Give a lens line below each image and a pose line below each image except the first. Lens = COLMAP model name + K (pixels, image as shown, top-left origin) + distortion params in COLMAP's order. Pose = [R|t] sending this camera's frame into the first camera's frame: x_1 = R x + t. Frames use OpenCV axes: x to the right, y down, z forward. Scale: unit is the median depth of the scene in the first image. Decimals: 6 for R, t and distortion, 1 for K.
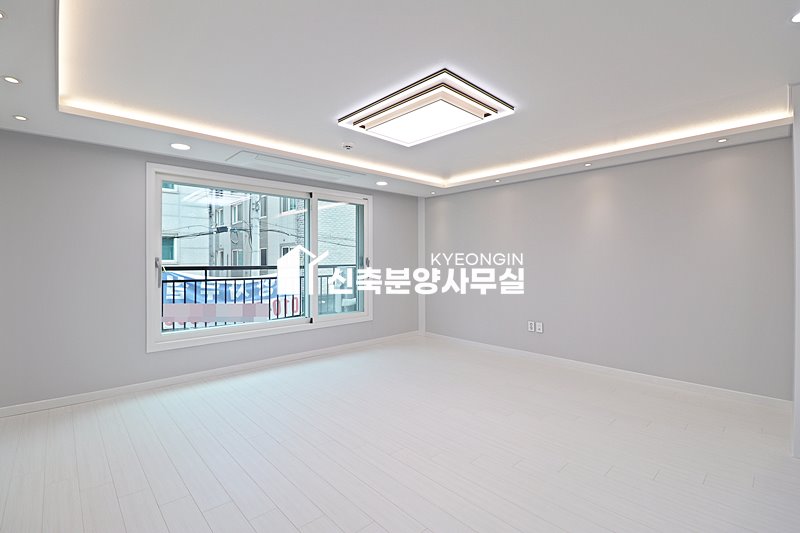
lens RADIAL K [[369.8, 0, 406.3], [0, 369.8, 259.5], [0, 0, 1]] dist [0.003364, -0.014599]
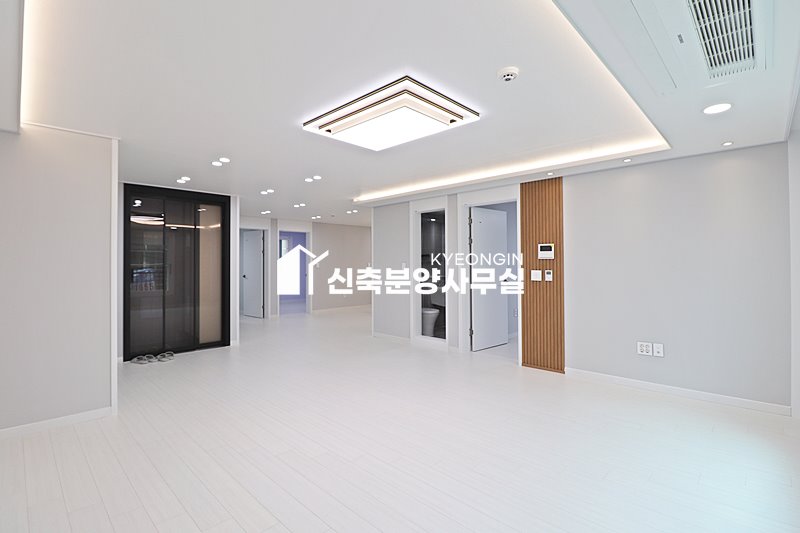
lens RADIAL K [[379.5, 0, 398.0], [0, 379.5, 258.8], [0, 0, 1]] dist [0.003578, 0.000212]
pose [[-0.999342, 0.007167, -0.035566, 0.033113], [0.007703, 0.999859, -0.014937, -0.001791], [0.035454, -0.015202, -0.999256, 1.103389]]
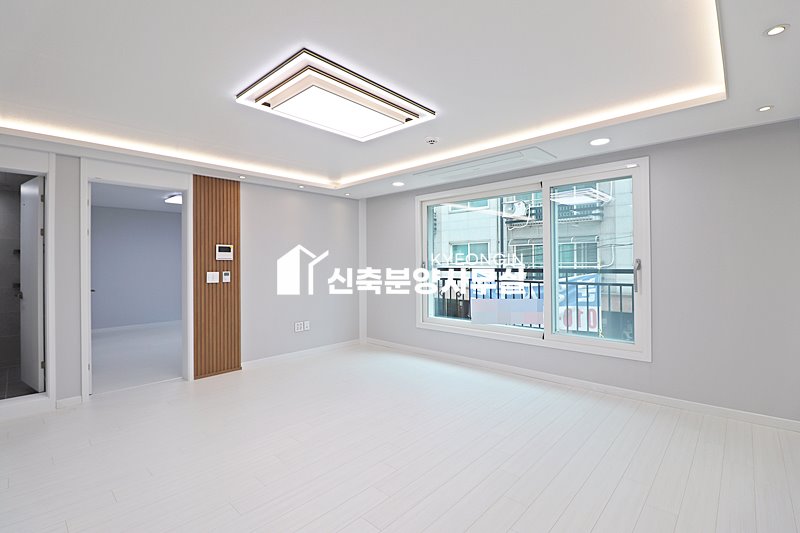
lens RADIAL K [[369.8, 0, 406.3], [0, 369.8, 259.5], [0, 0, 1]] dist [0.003364, -0.014599]
pose [[0.058867, -0.006347, -0.998246, 0.522018], [0.009391, 0.999939, -0.005804, -0.004305], [0.998222, -0.009032, 0.058923, 0.604782]]
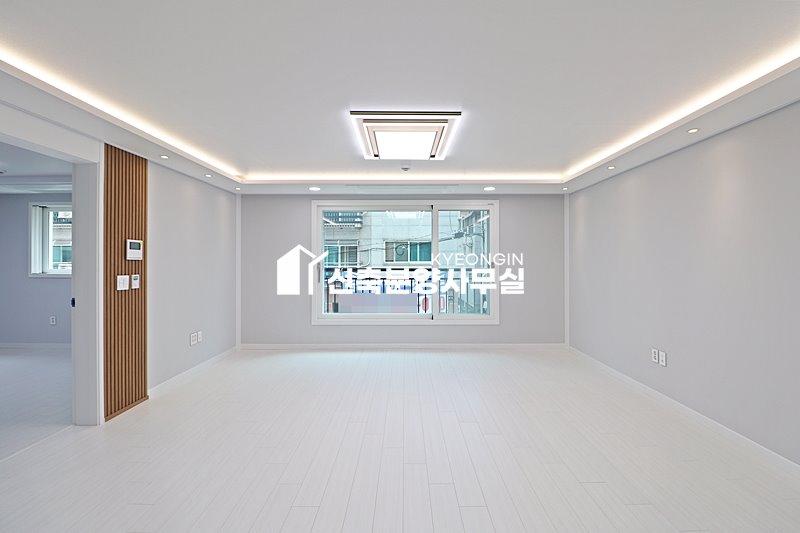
lens RADIAL K [[378.5, 0, 404.0], [0, 378.5, 261.1], [0, 0, 1]] dist [0.001482, -0.000066]
pose [[0.722358, 0.002409, -0.691516, 0.459190], [0.000353, 0.999993, 0.003853, -0.011968], [0.691520, -0.003027, 0.722351, 0.090487]]
